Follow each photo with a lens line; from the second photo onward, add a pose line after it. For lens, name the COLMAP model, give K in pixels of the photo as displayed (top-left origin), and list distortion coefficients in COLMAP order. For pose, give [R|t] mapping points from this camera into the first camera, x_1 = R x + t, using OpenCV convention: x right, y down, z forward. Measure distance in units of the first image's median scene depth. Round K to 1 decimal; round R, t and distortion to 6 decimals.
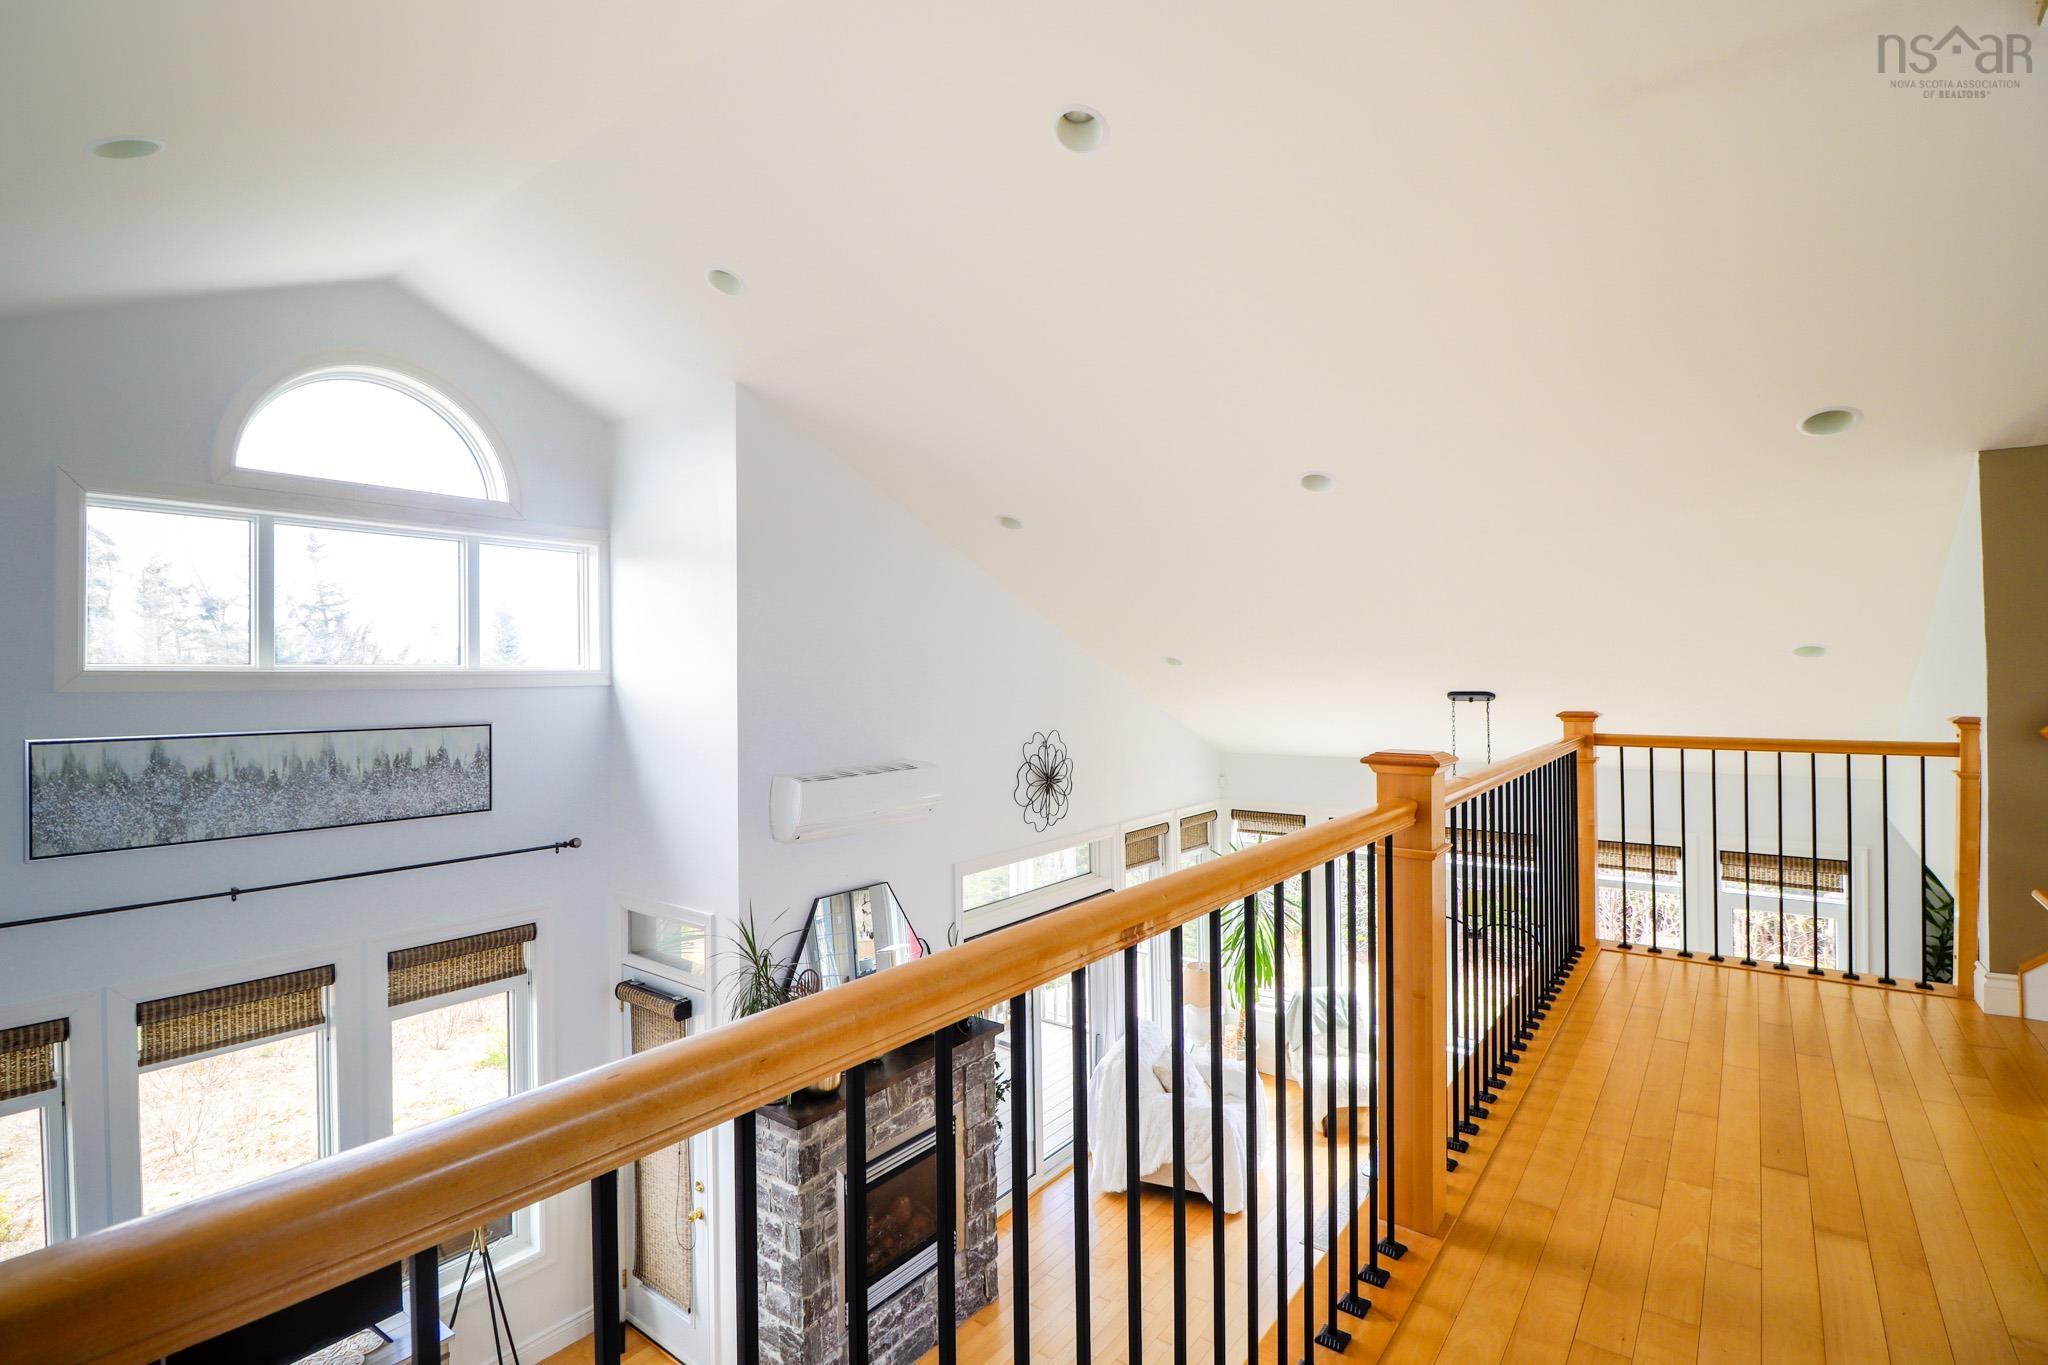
lens RADIAL K [[959.3, 0, 1020.9], [0, 959.3, 669.7], [0, 0, 1]] dist [0.002020, -0.014996]
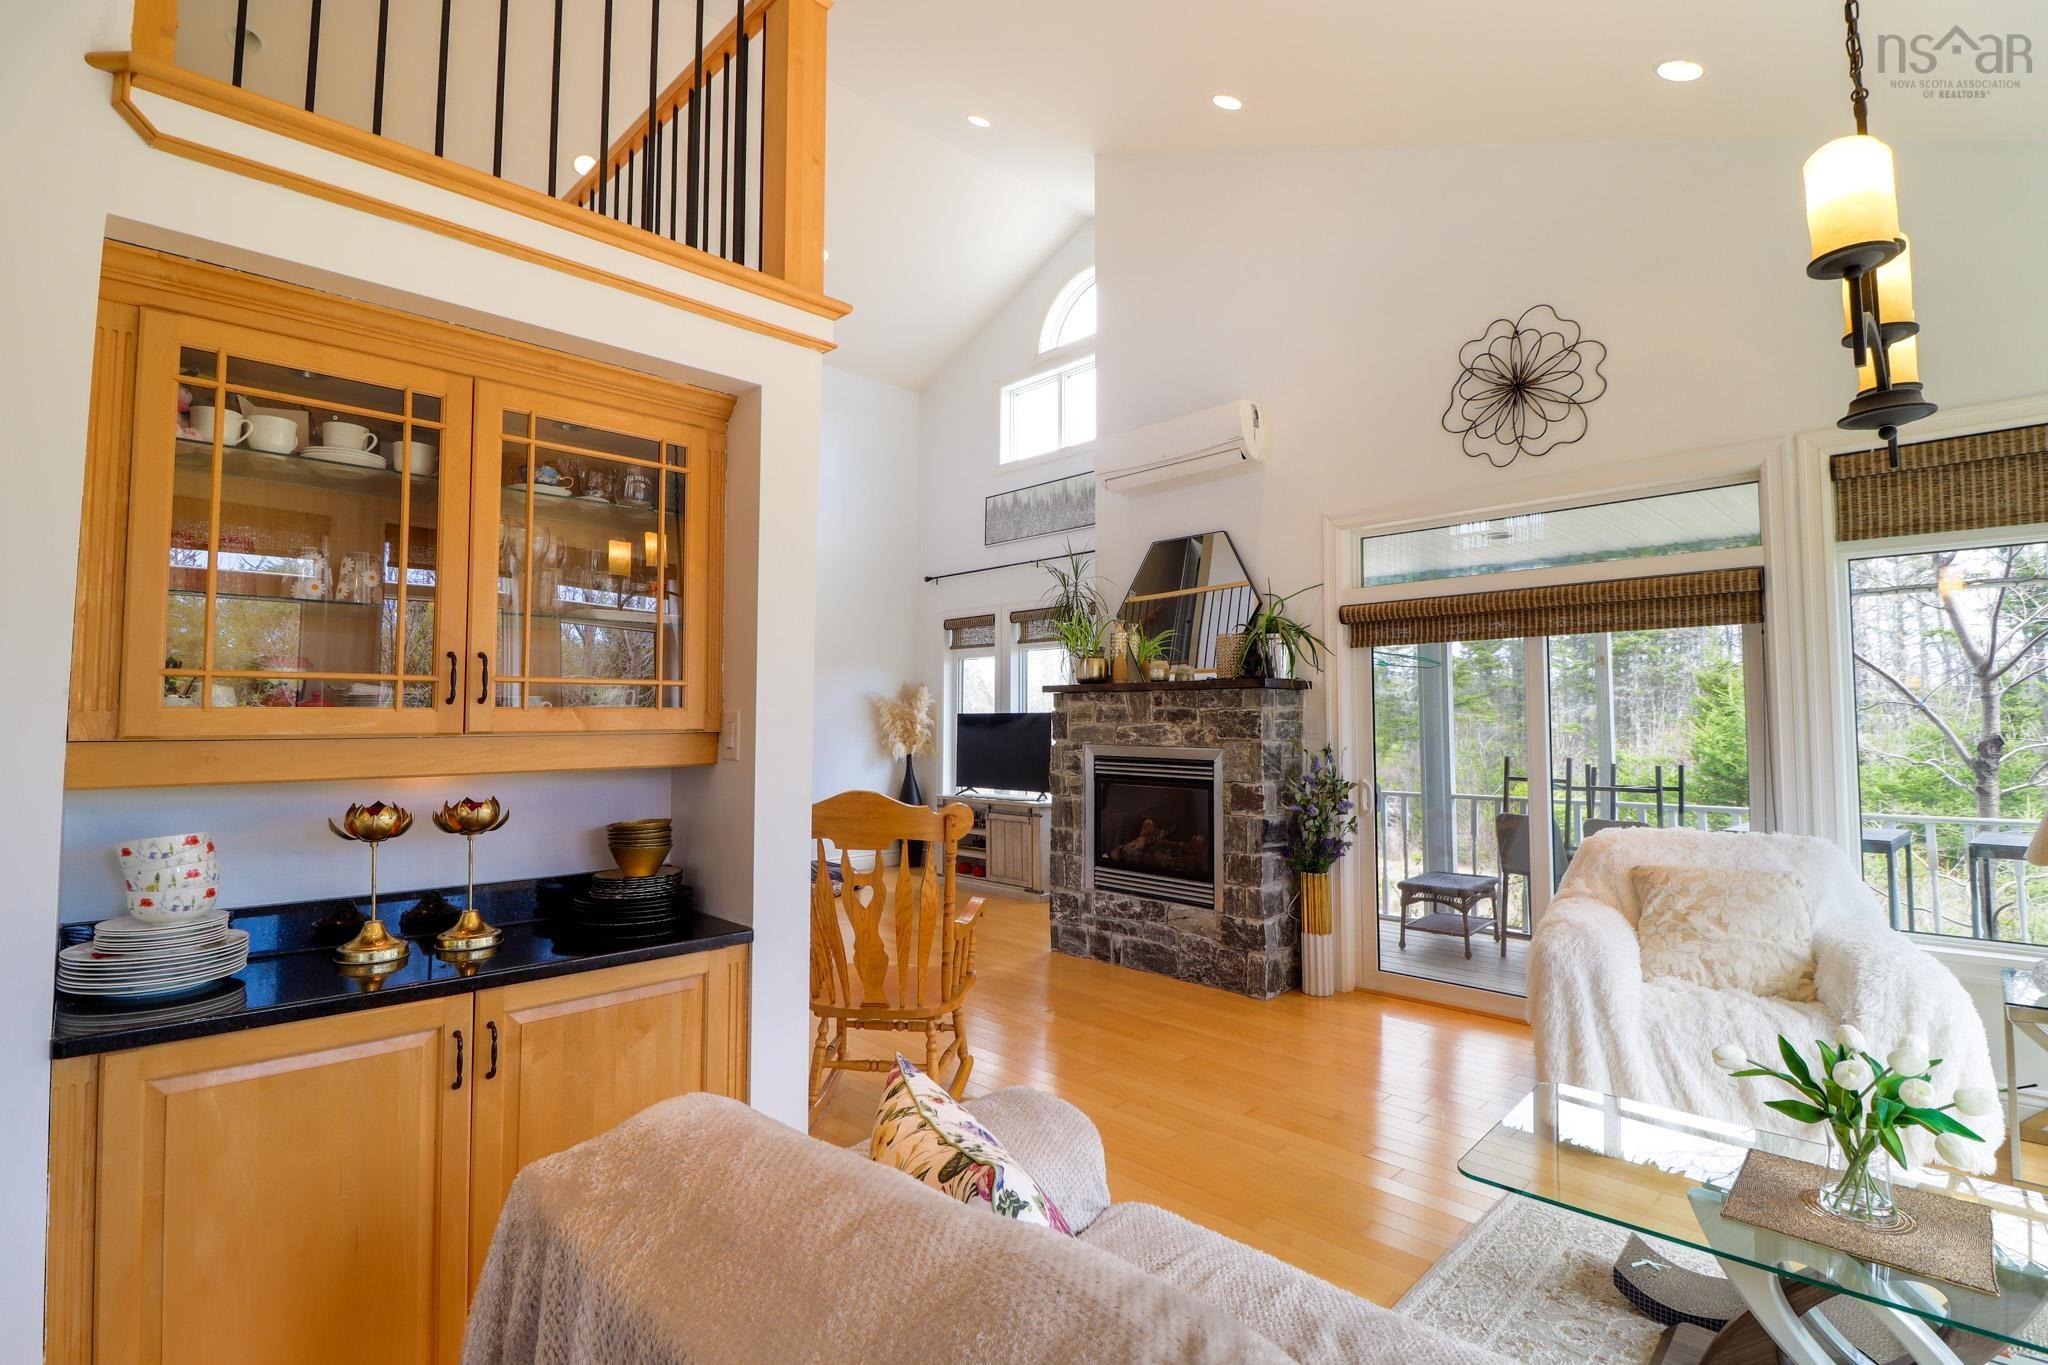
lens RADIAL K [[957.2, 0, 1016.6], [0, 957.2, 667.5], [0, 0, 1]] dist [0.001281, -0.014141]
pose [[-0.143121, -0.043675, -0.988741, 0.960436], [0.010492, 0.998903, -0.045642, 0.449684], [0.989650, -0.016906, -0.142506, 1.025290]]
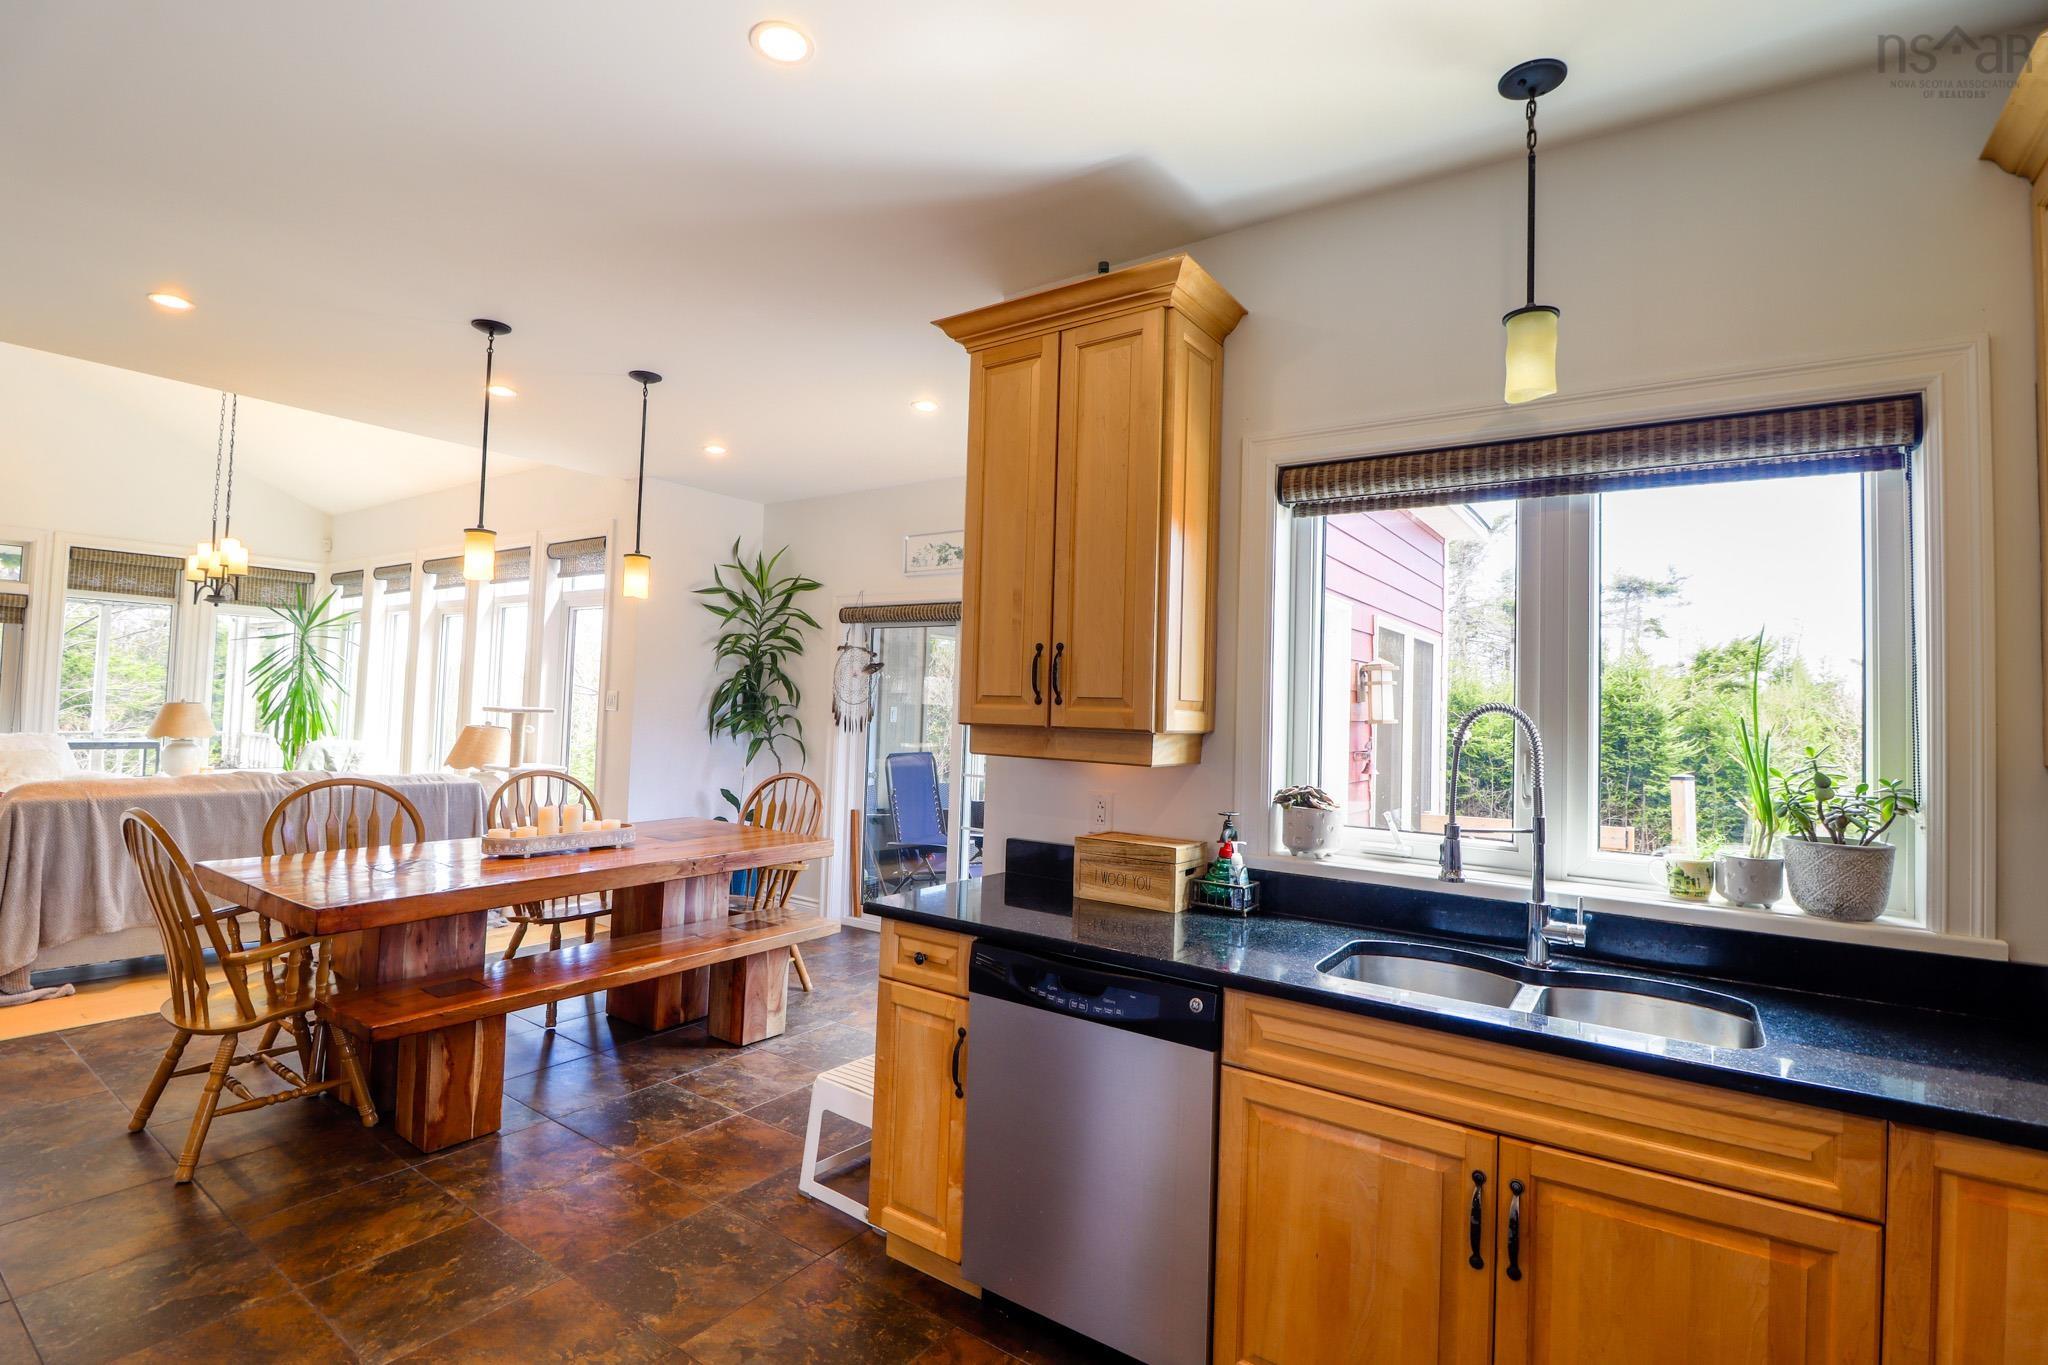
lens RADIAL K [[957.2, 0, 1016.6], [0, 957.2, 667.5], [0, 0, 1]] dist [0.001281, -0.014141]
pose [[0.998415, 0.043445, 0.035772, 1.568248], [-0.042327, 0.998609, -0.031442, 0.432266], [-0.037088, 0.029879, 0.998865, 0.044133]]
